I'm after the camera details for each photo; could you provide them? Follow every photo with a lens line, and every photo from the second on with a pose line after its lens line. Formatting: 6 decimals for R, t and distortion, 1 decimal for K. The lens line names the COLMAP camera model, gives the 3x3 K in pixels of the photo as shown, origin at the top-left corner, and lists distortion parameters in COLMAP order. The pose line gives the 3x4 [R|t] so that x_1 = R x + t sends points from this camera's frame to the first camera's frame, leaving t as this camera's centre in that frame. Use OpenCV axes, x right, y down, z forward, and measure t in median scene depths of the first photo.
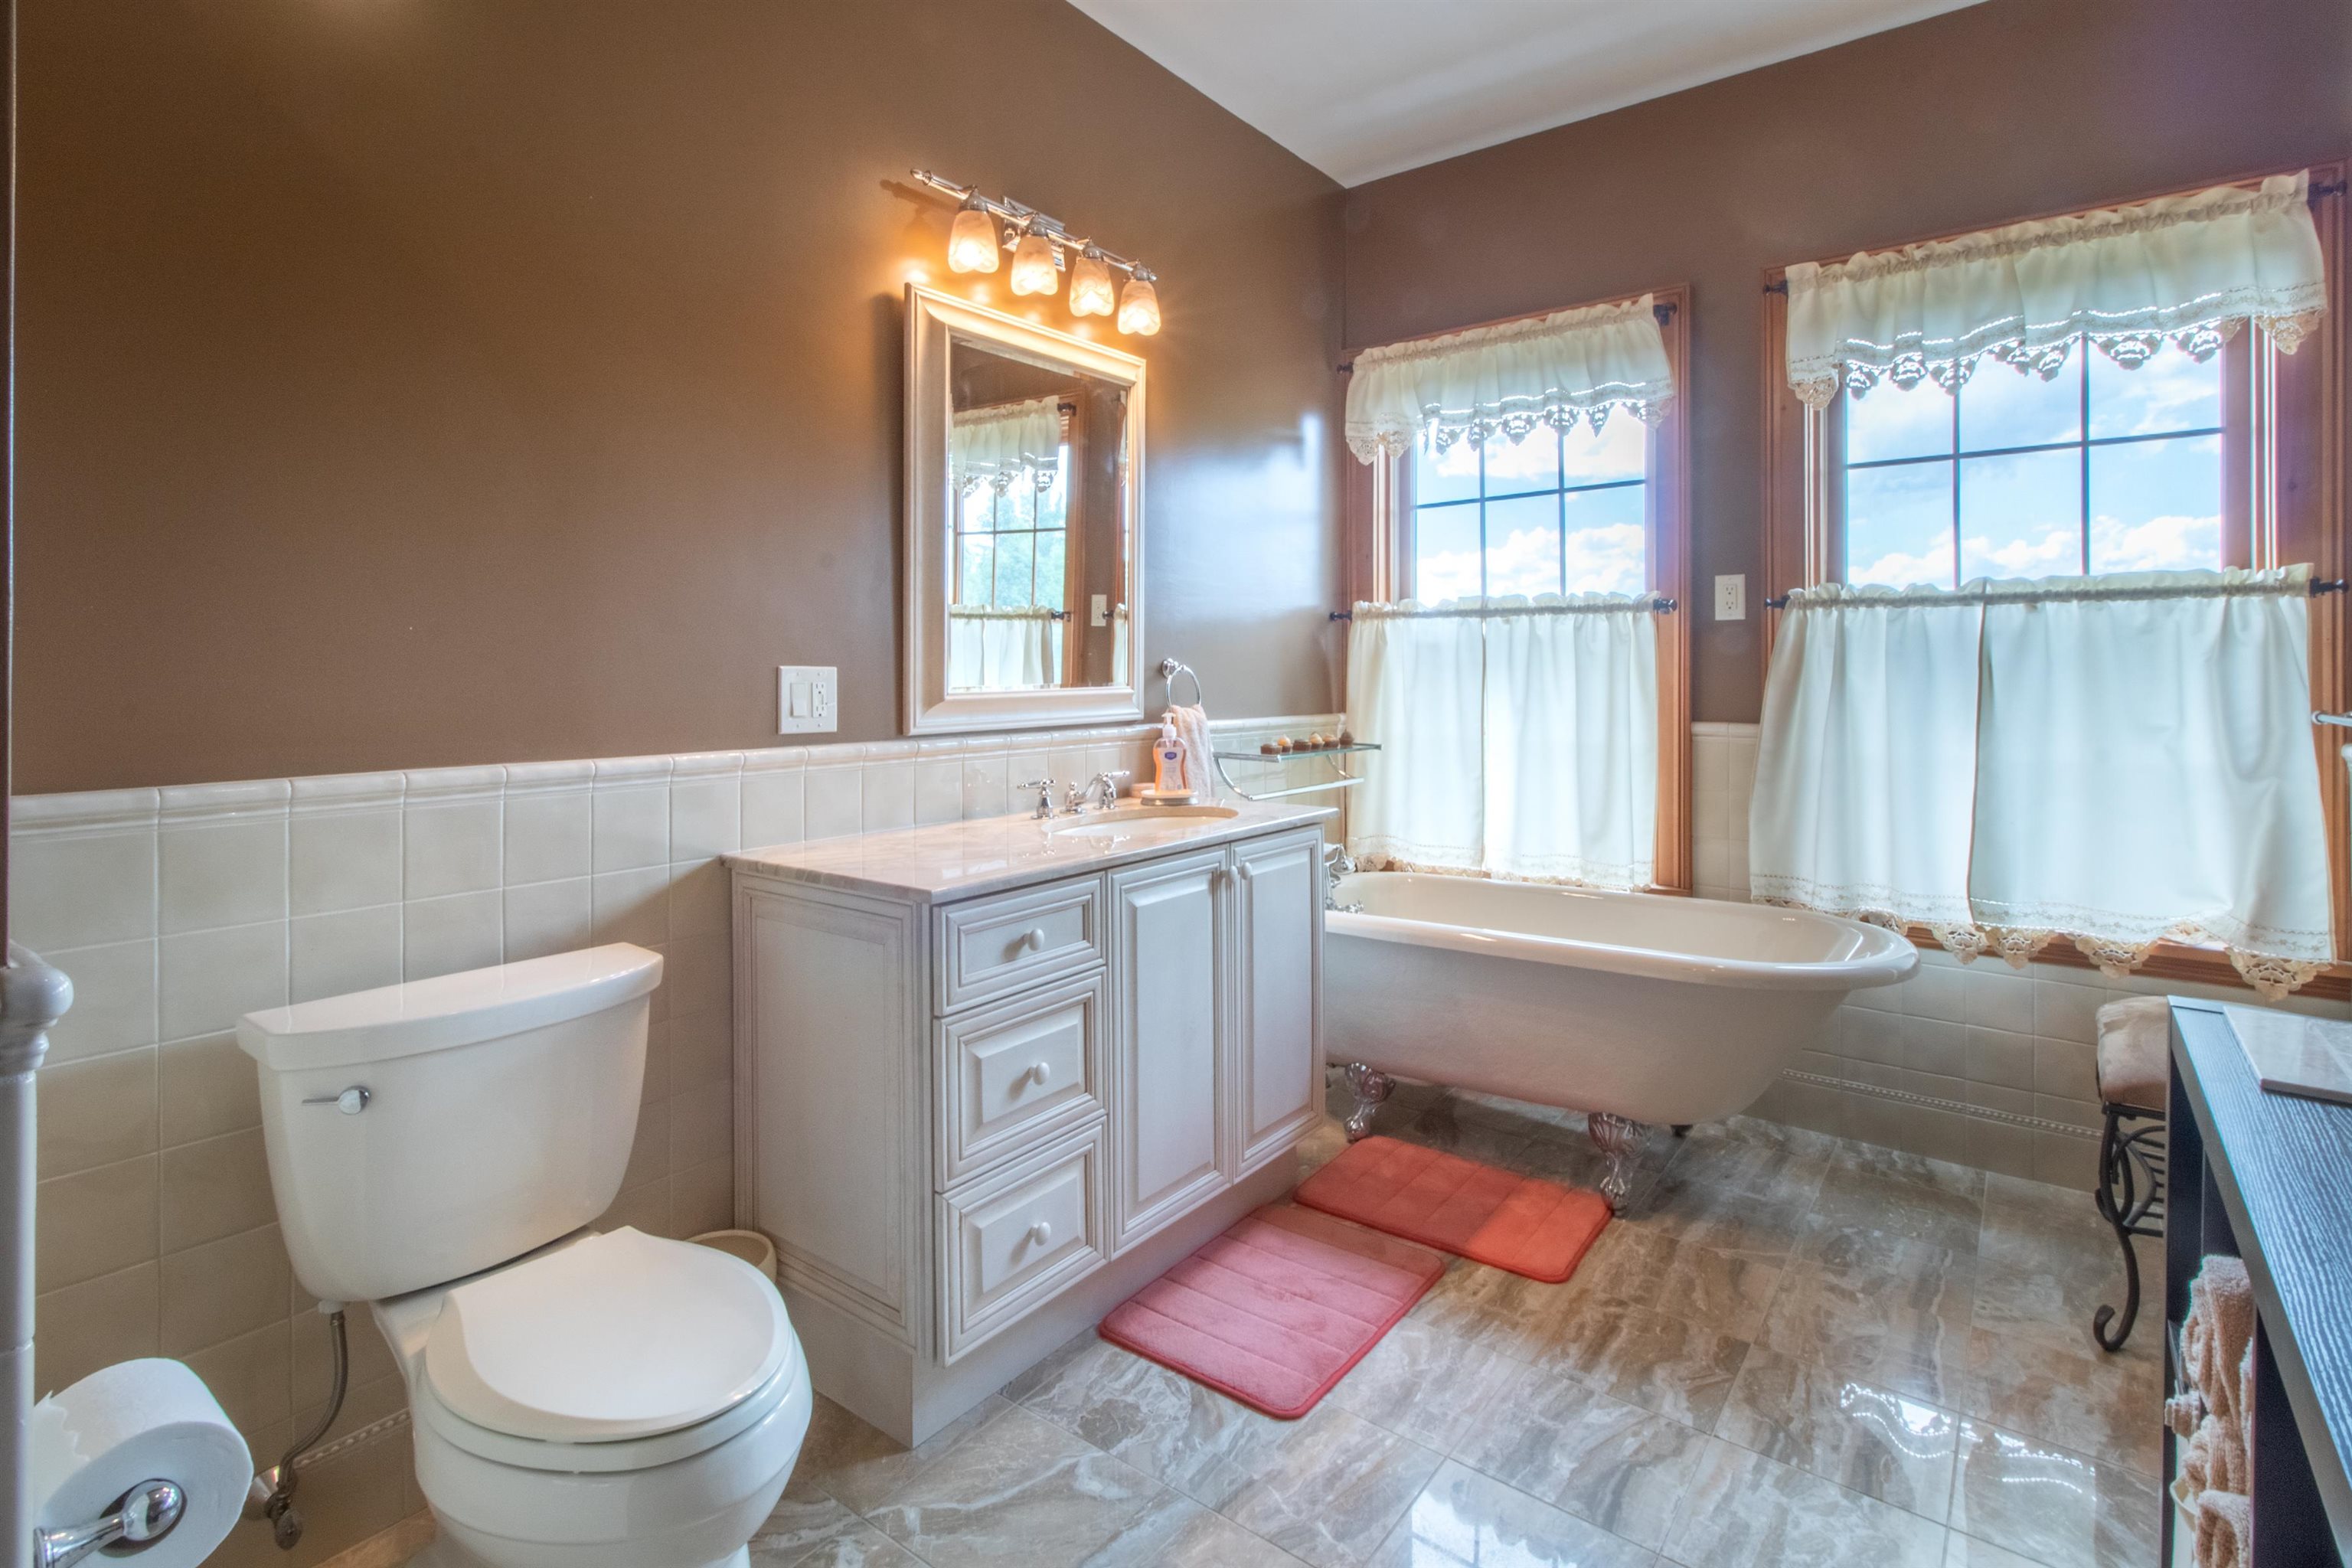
lens RADIAL K [[1083.5, 0, 1210.1], [0, 1083.5, 675.6], [0, 0, 1]] dist [-0.003039, 0.001158]
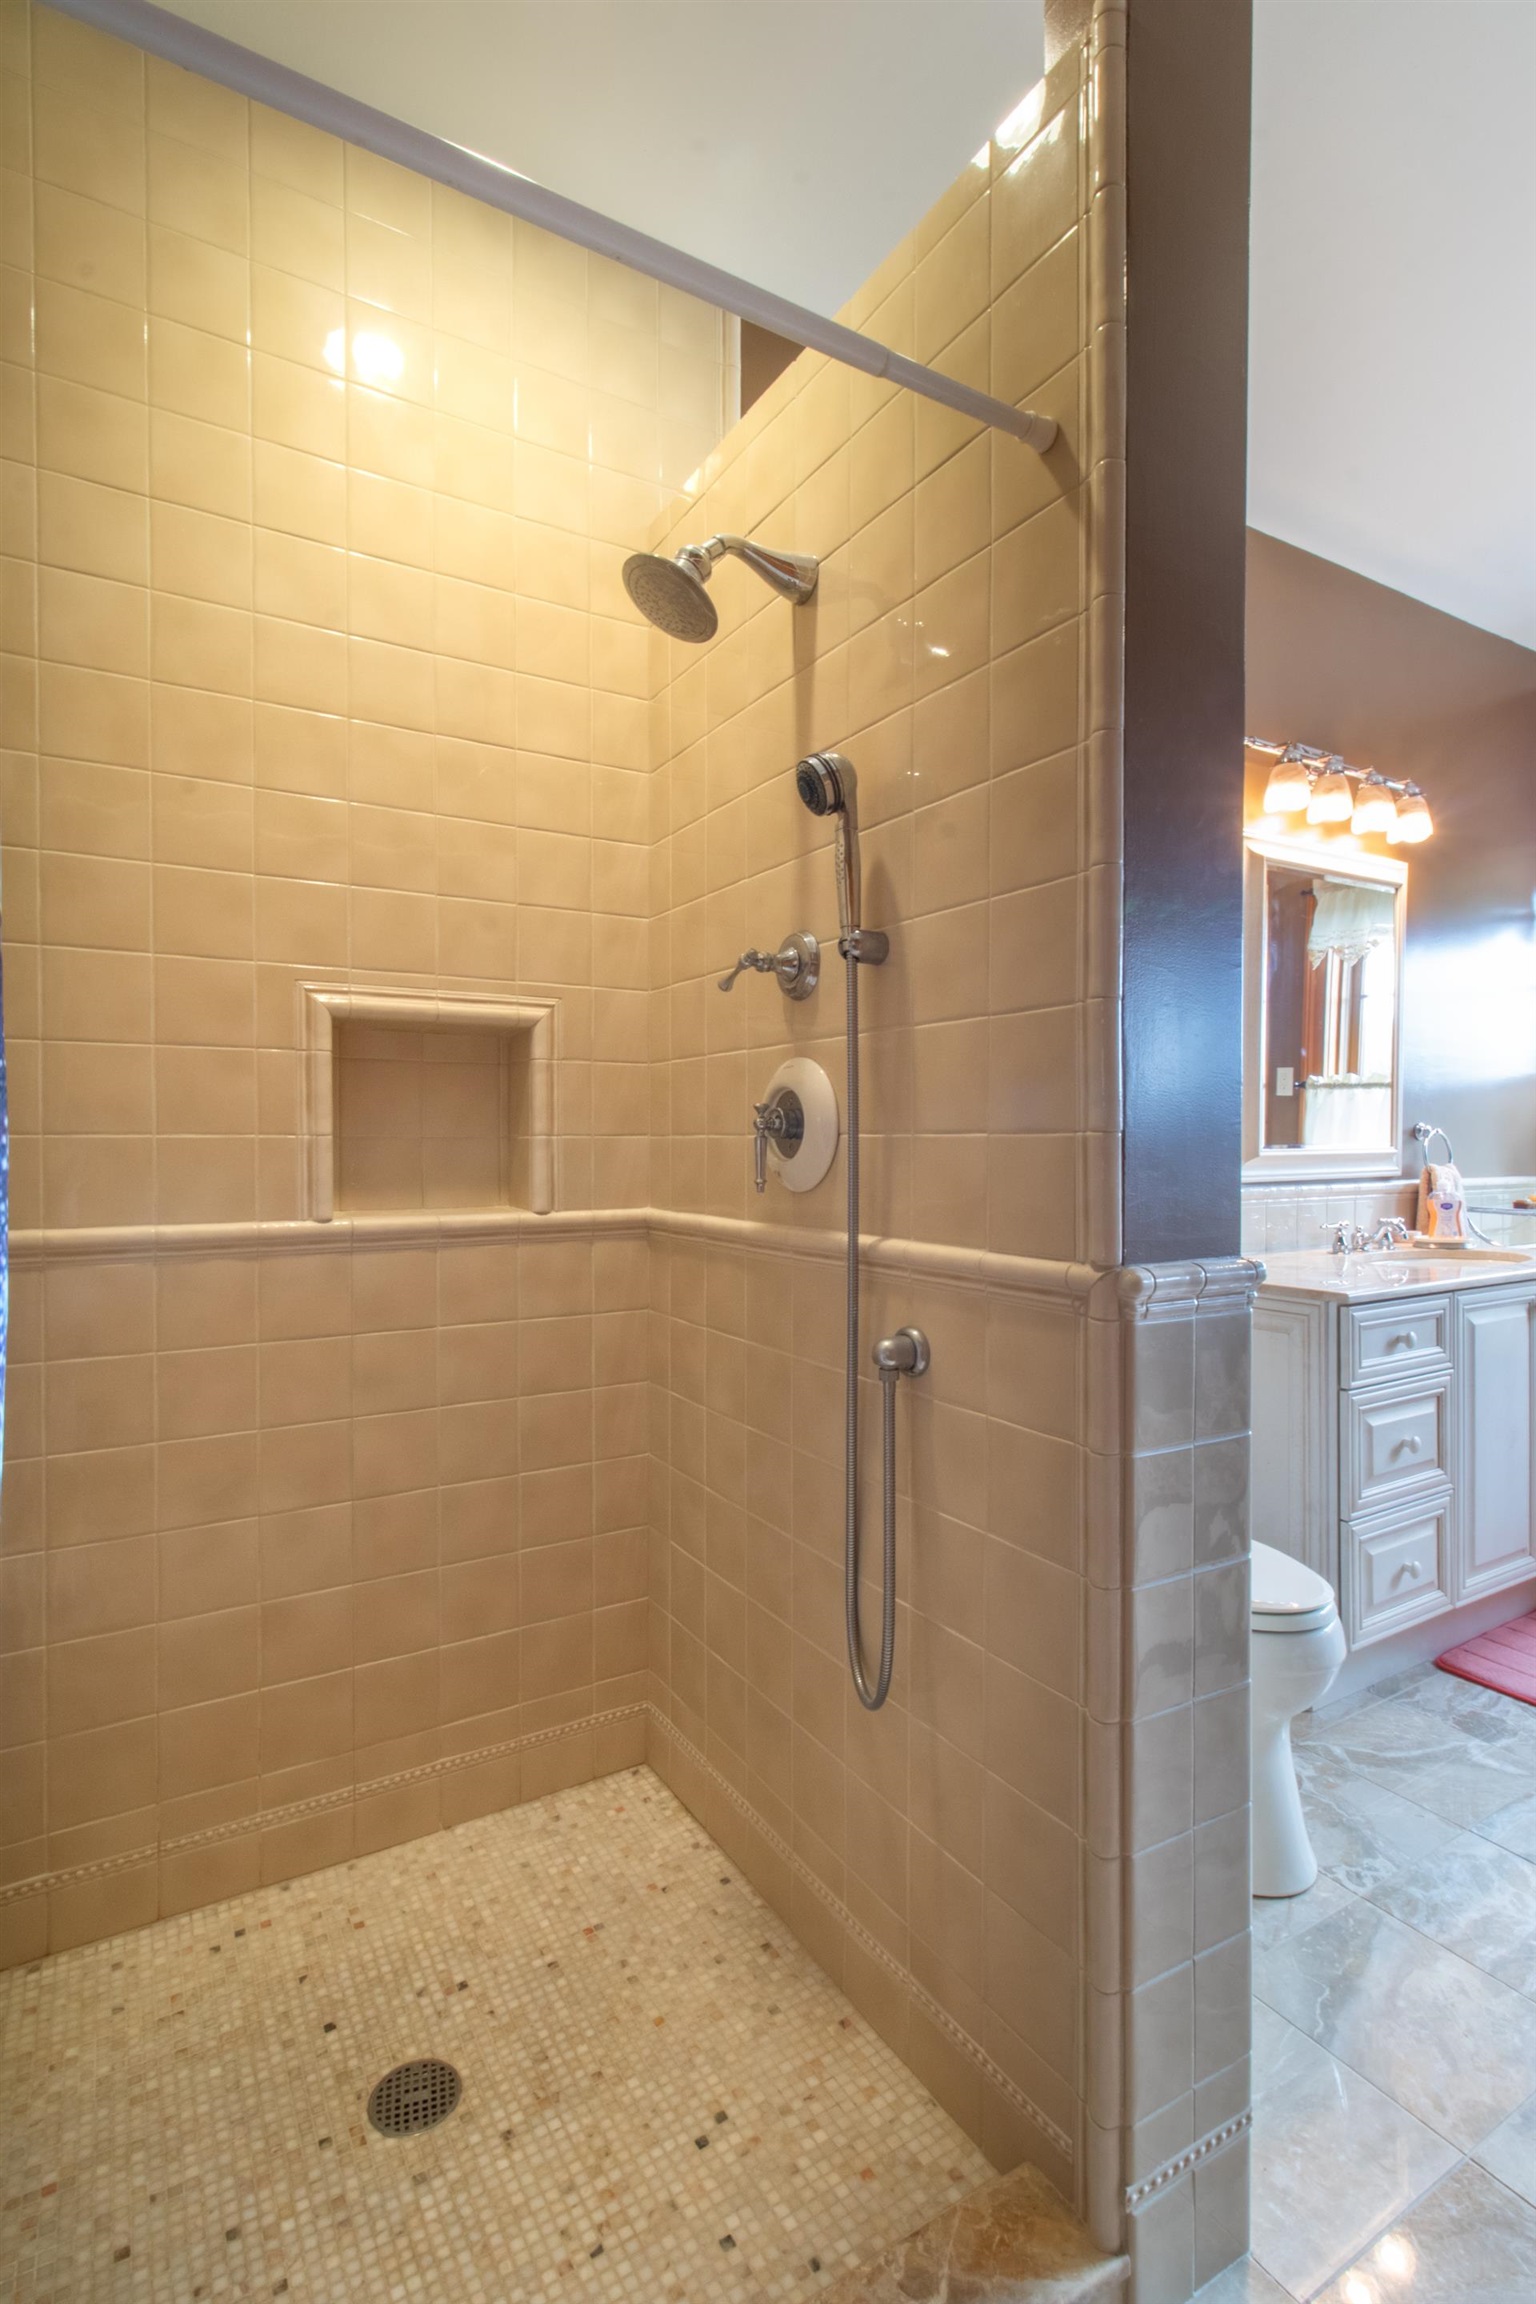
lens RADIAL K [[1061.4, 0, 773.8], [0, 1061.4, 1148.6], [0, 0, 1]] dist [-0.003039, 0.001158]
pose [[0.925209, 0.002926, -0.379446, -0.269499], [-0.002270, 0.999995, 0.002177, 0.011588], [0.379451, -0.001153, 0.925211, -0.314911]]
